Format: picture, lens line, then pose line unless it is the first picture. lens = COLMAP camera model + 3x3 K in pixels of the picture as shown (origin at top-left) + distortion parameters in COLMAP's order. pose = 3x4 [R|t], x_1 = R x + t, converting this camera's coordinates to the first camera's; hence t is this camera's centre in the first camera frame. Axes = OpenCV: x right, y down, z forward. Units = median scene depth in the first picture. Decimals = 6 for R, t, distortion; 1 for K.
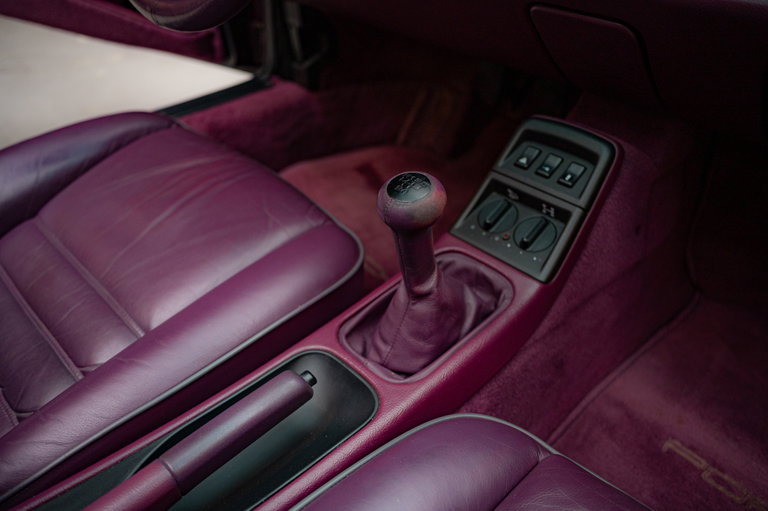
lens RADIAL K [[605.3, 0, 381.0], [0, 605.3, 259.9], [0, 0, 1]] dist [-0.003867, -0.004387]
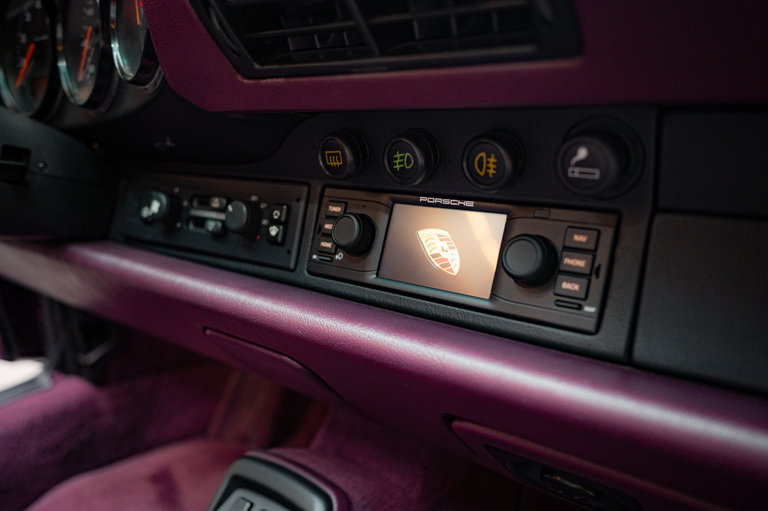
lens RADIAL K [[605.3, 0, 382.9], [0, 605.3, 254.9], [0, 0, 1]] dist [-0.003867, -0.004387]
pose [[0.989427, -0.068290, 0.127945, 0.344297], [0.111125, 0.923859, -0.366245, -0.171660], [-0.093192, 0.376591, 0.921680, 0.184436]]
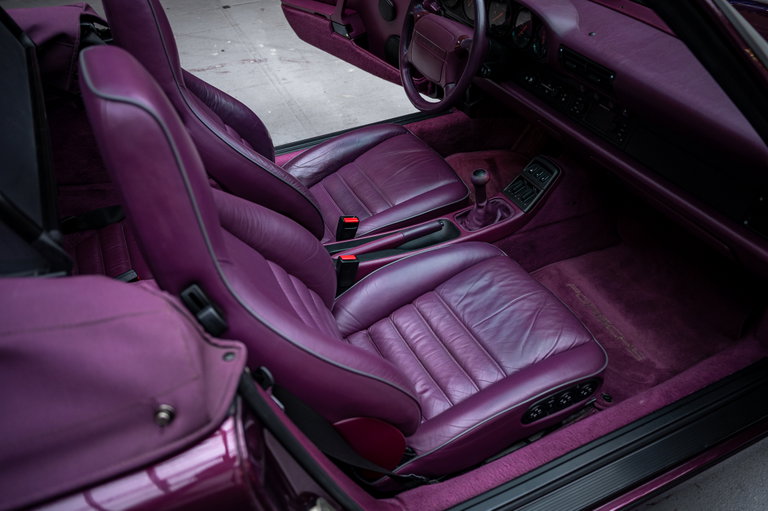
lens RADIAL K [[605.3, 0, 382.0], [0, 605.3, 248.3], [0, 0, 1]] dist [-0.003867, -0.004387]
pose [[0.950239, 0.189208, -0.247479, 0.336520], [-0.180897, 0.981900, 0.056115, 0.156519], [0.253617, -0.008555, 0.967267, -1.866636]]
